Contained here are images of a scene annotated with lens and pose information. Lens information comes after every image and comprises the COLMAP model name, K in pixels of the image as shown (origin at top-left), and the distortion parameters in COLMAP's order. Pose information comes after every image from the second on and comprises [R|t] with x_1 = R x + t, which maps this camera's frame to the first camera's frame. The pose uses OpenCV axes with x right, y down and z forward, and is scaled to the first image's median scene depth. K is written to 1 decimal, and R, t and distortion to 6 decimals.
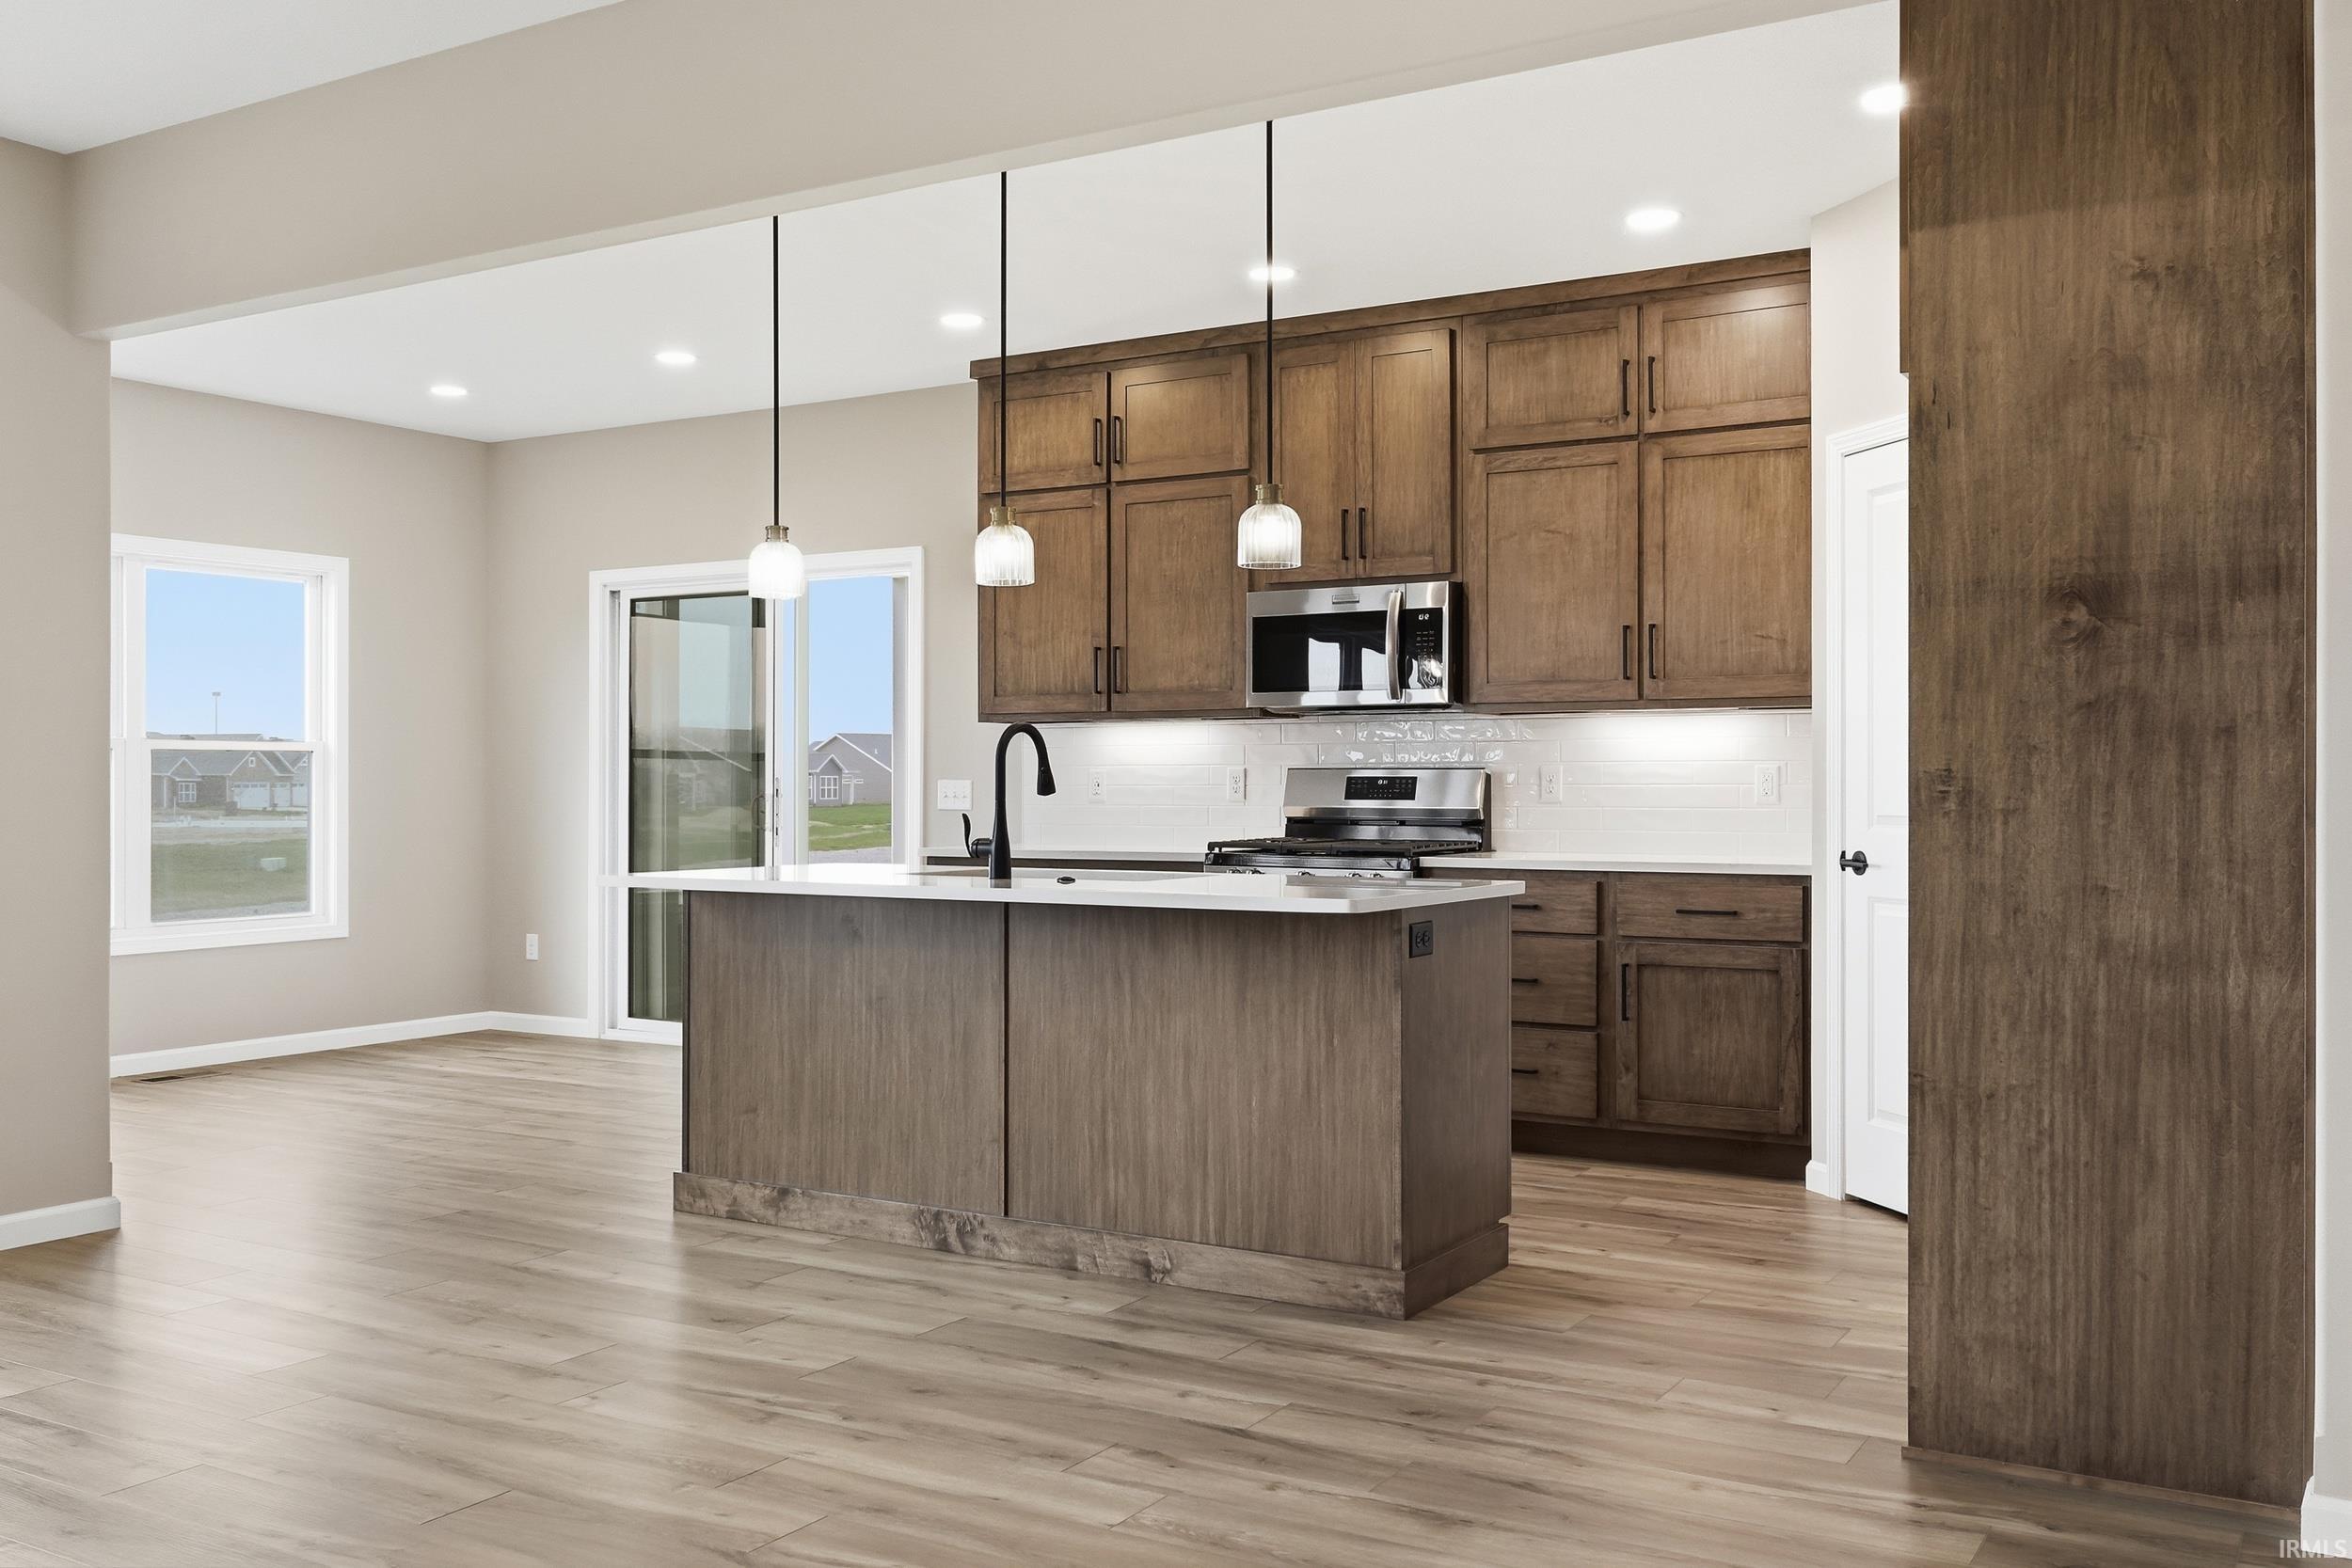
lens RADIAL K [[2013.6, 0, 1169.1], [0, 2013.6, 787.5], [0, 0, 1]] dist [-0.011893, 0.007851]
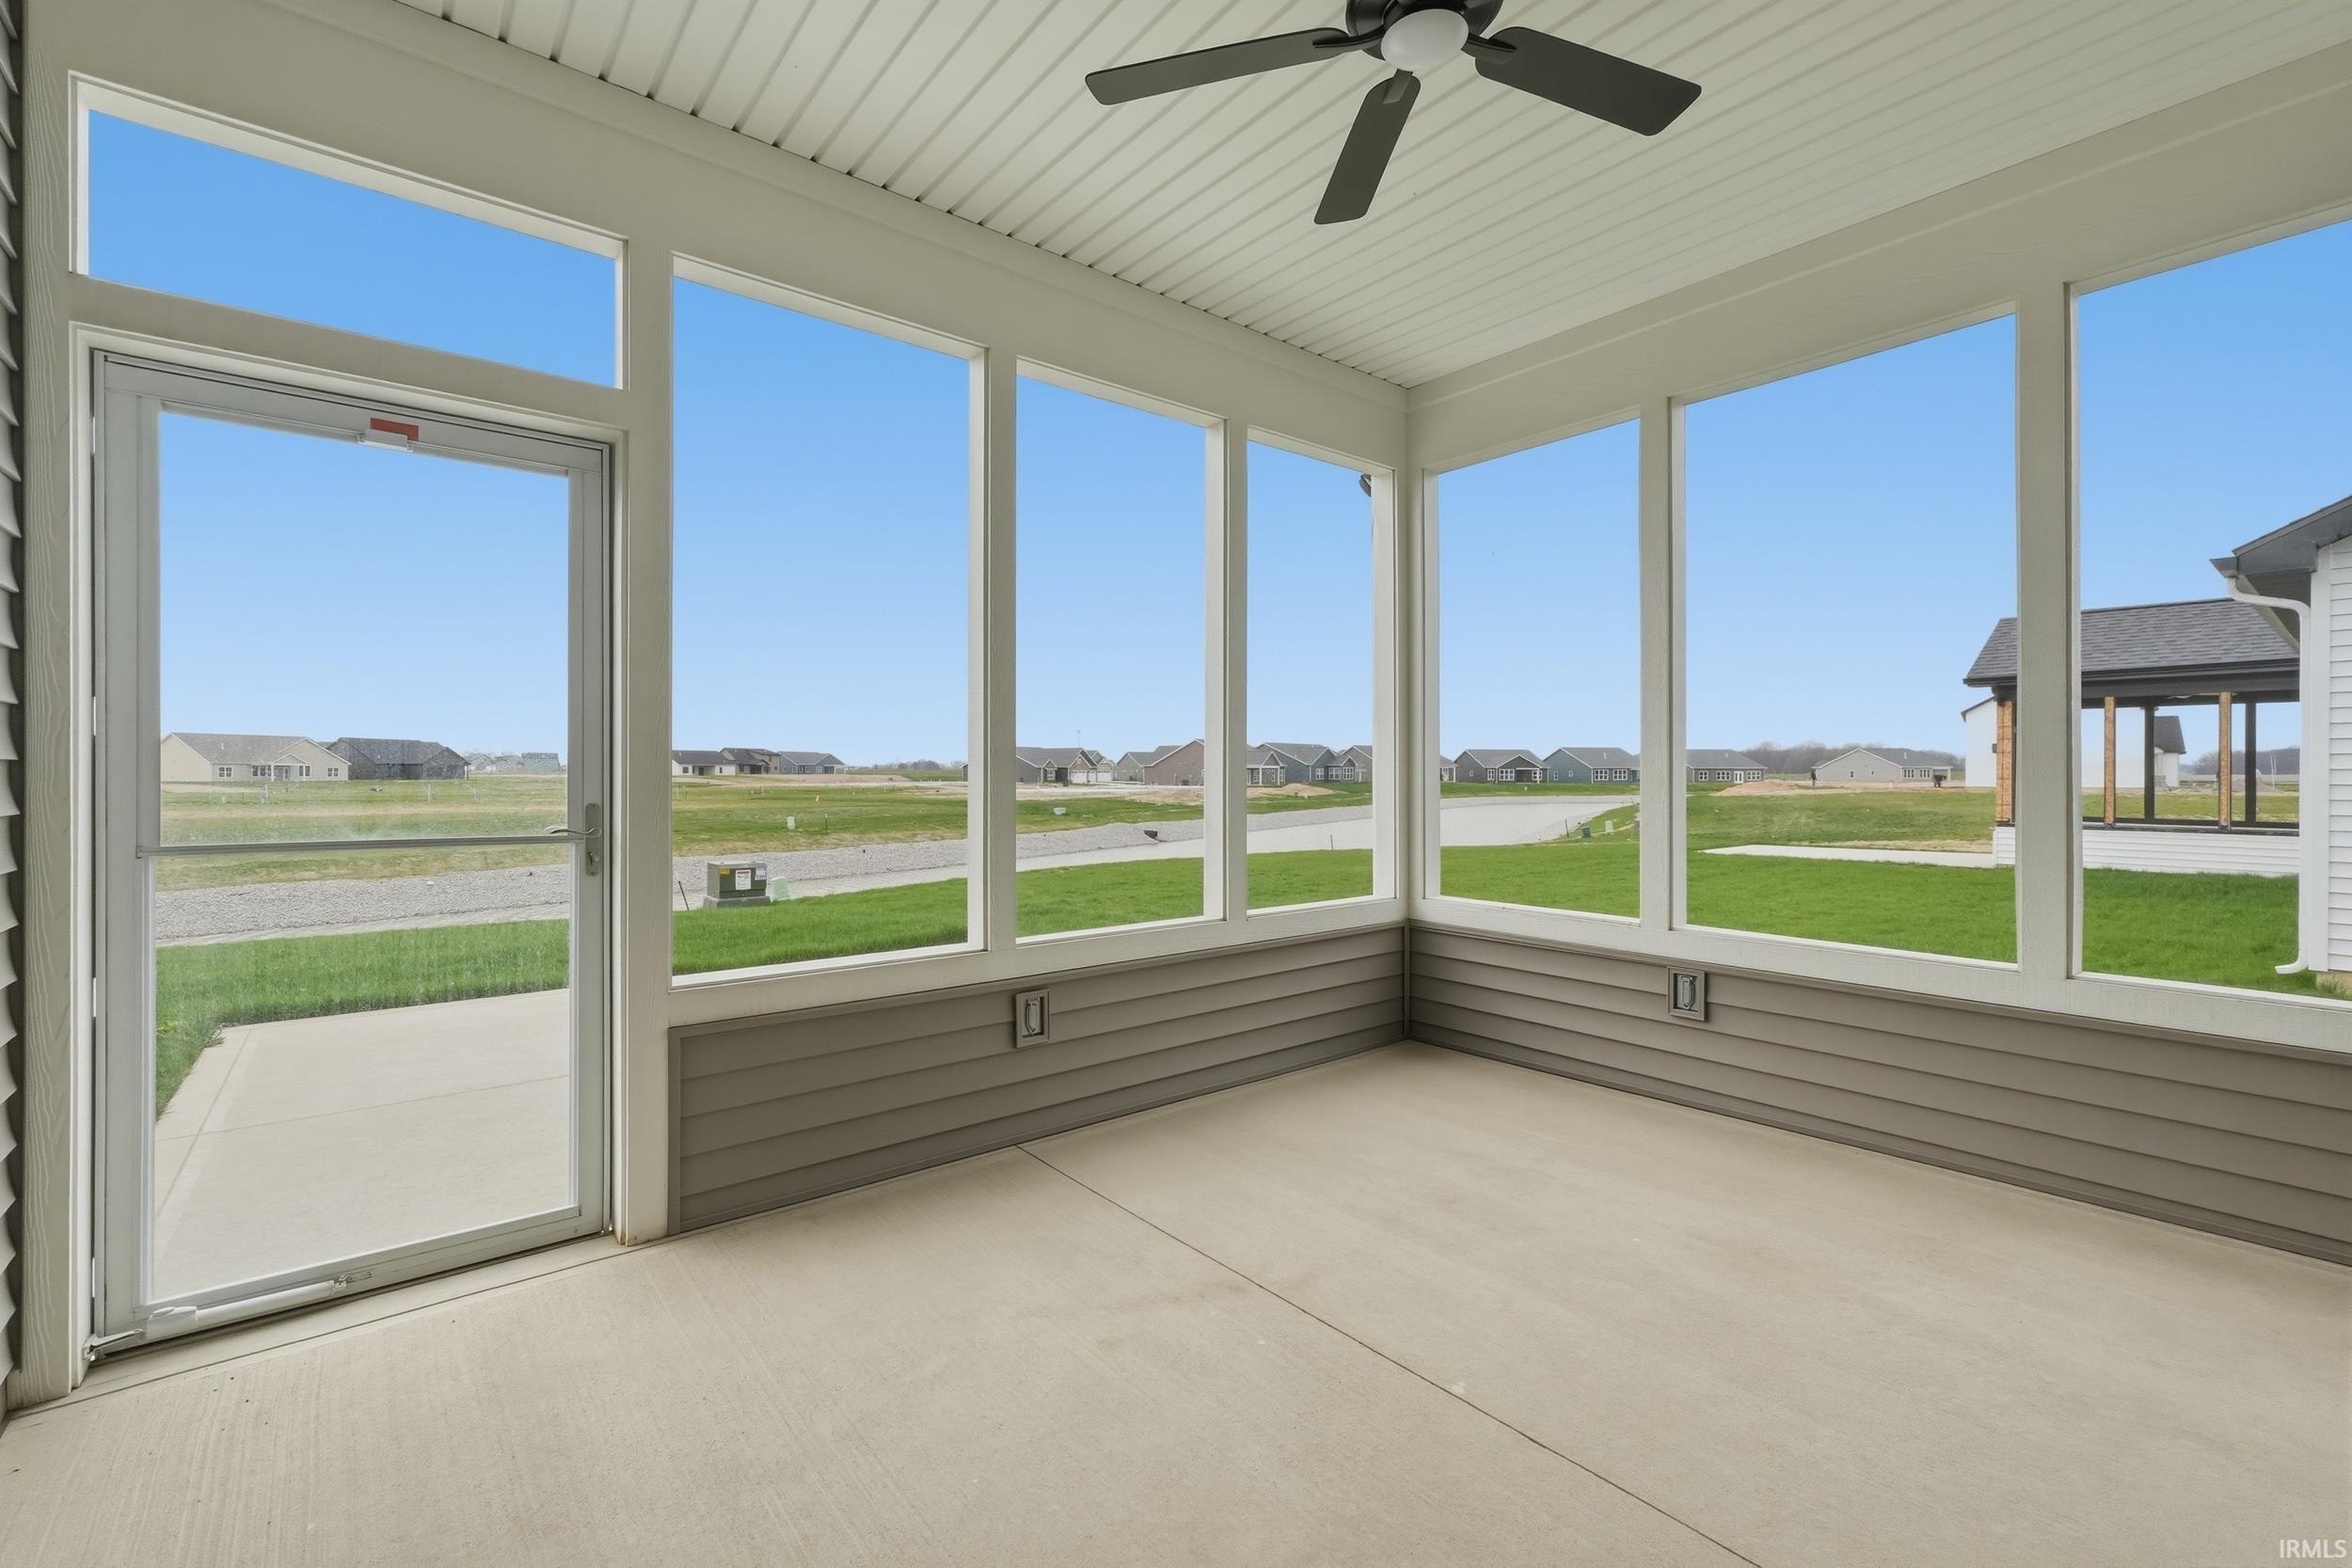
lens RADIAL K [[1007.2, 0, 1169.4], [0, 1007.2, 775.0], [0, 0, 1]] dist [-0.001017, -0.000005]
pose [[0.936561, 0.000706, -0.350503, -0.072424], [-0.000117, 0.999999, 0.001701, 0.009891], [0.350504, -0.001552, 0.936560, 1.418392]]
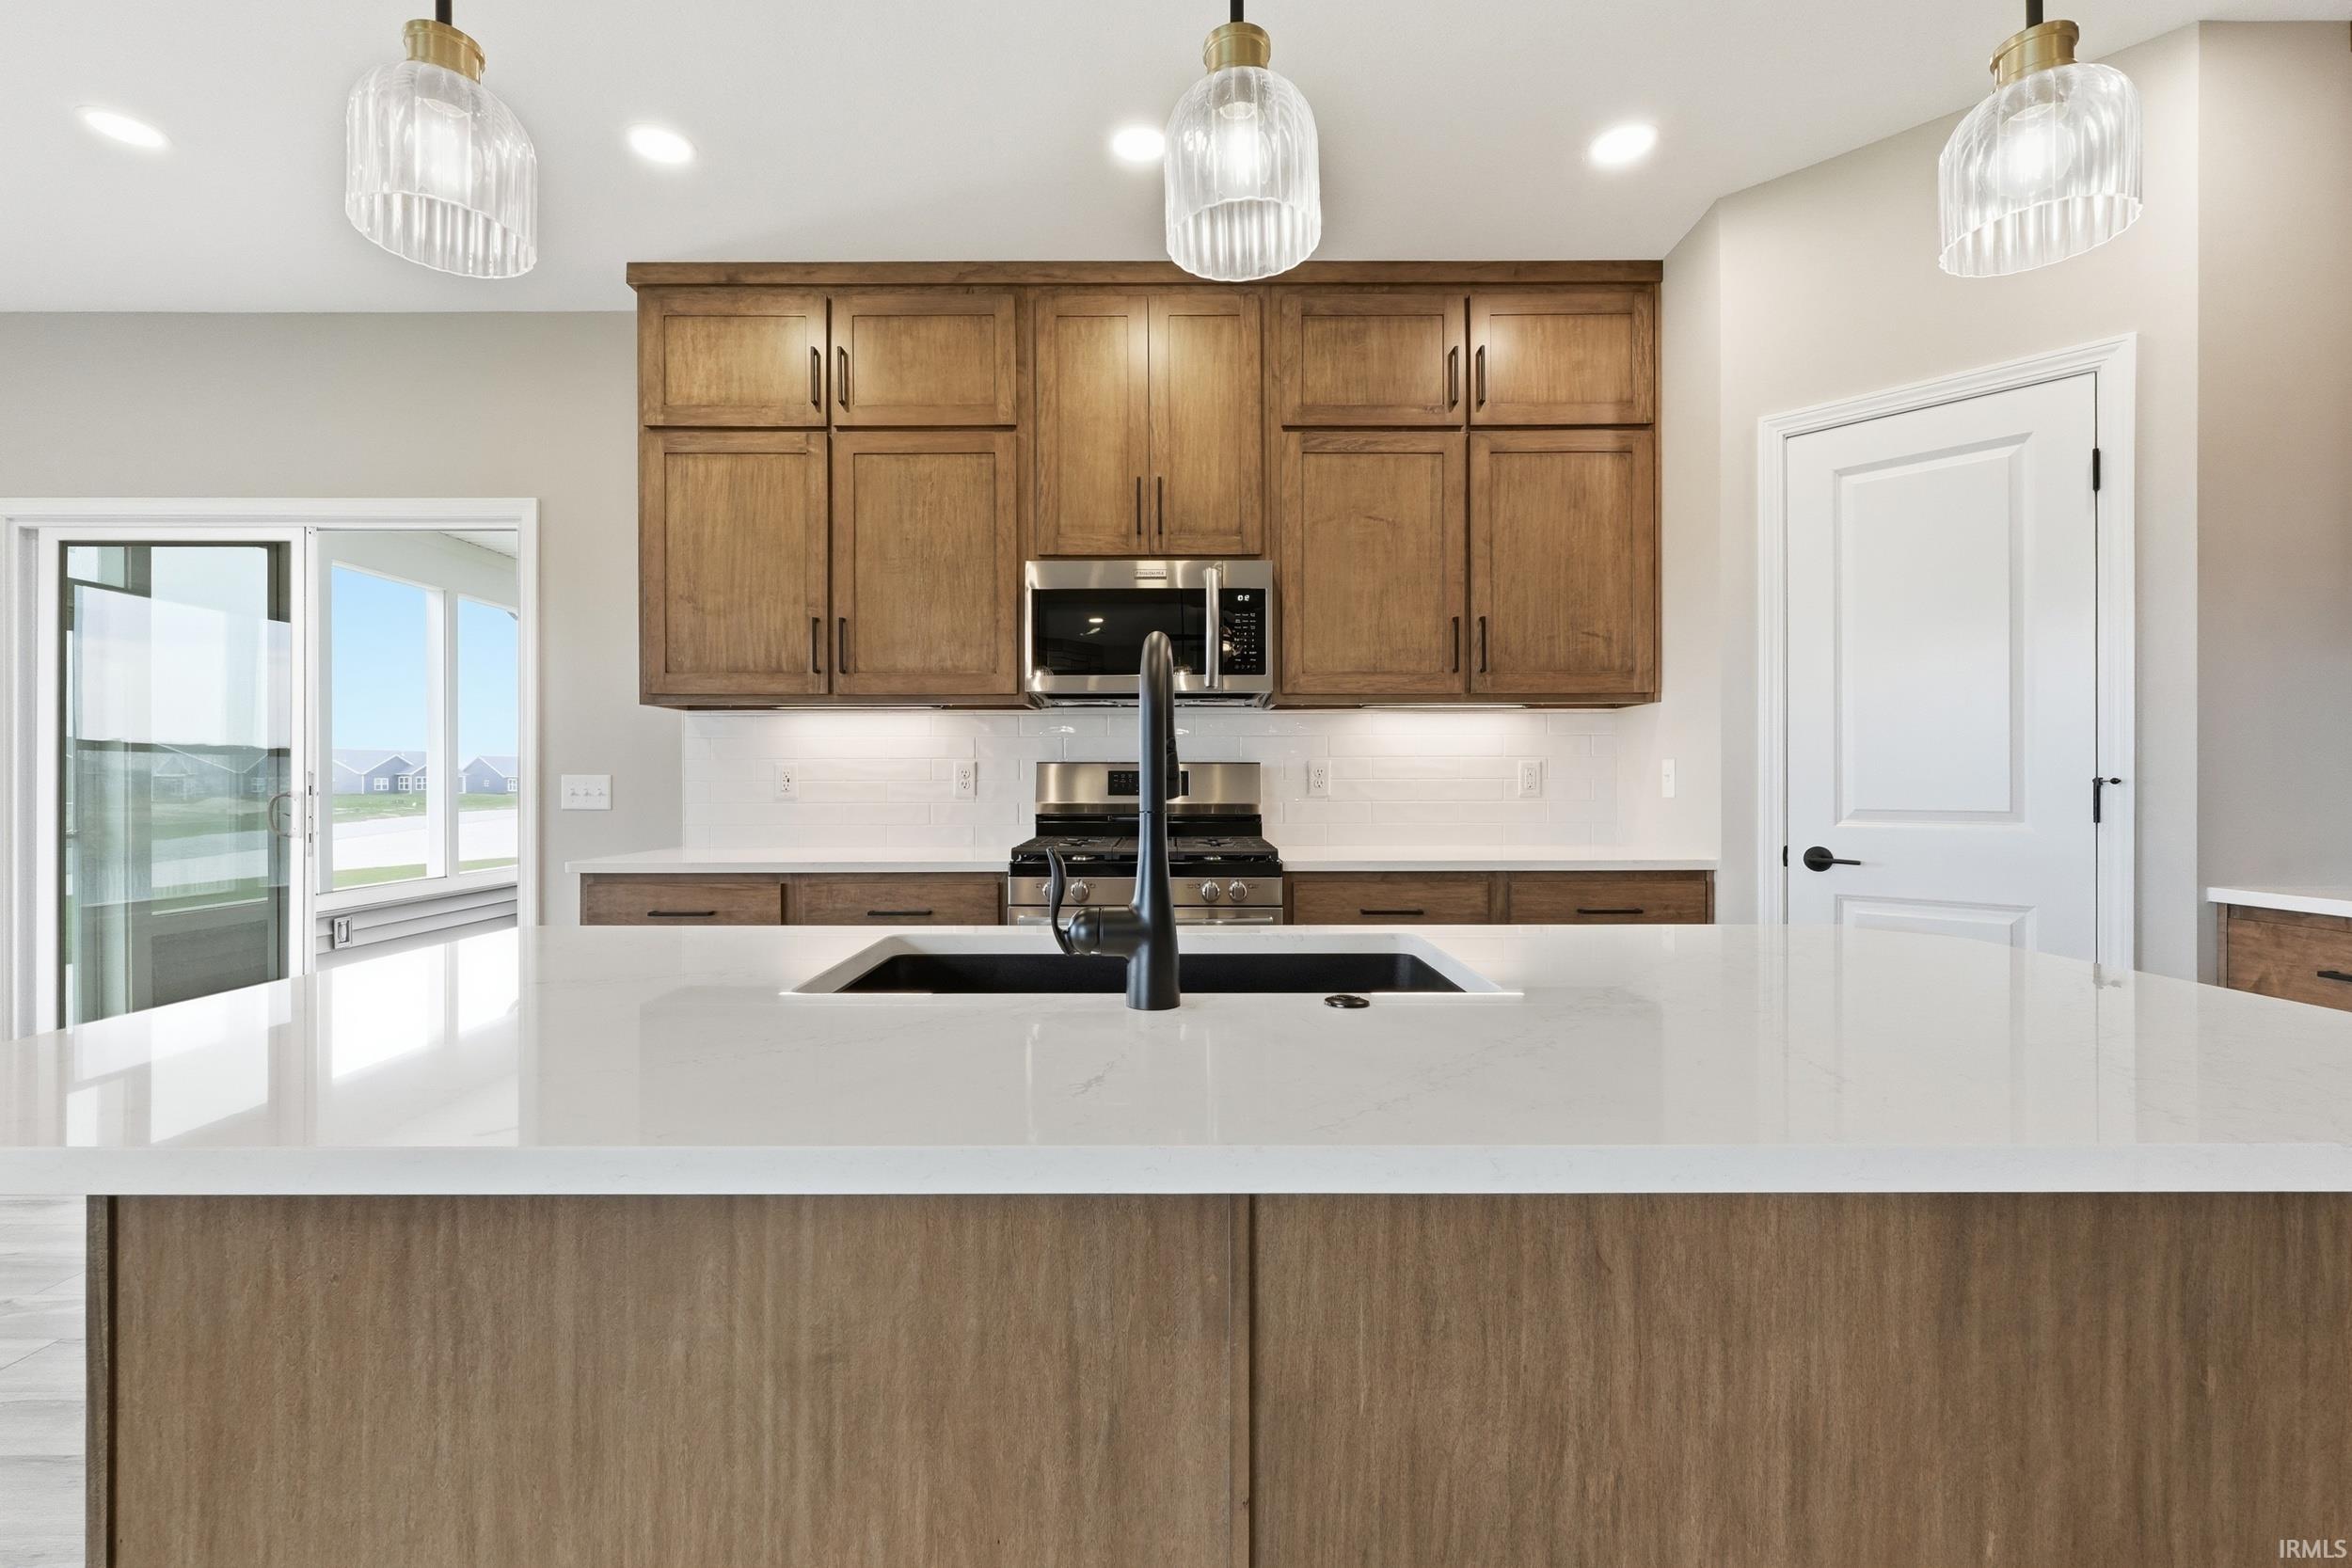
lens RADIAL K [[1003.6, 0, 1170.6], [0, 1003.6, 785.9], [0, 0, 1]] dist [0.001031, -0.000458]
pose [[0.855917, -0.004013, 0.517097, -0.150928], [0.002289, 0.999989, 0.003971, -0.000191], [-0.517108, -0.002215, 0.855917, 0.665764]]
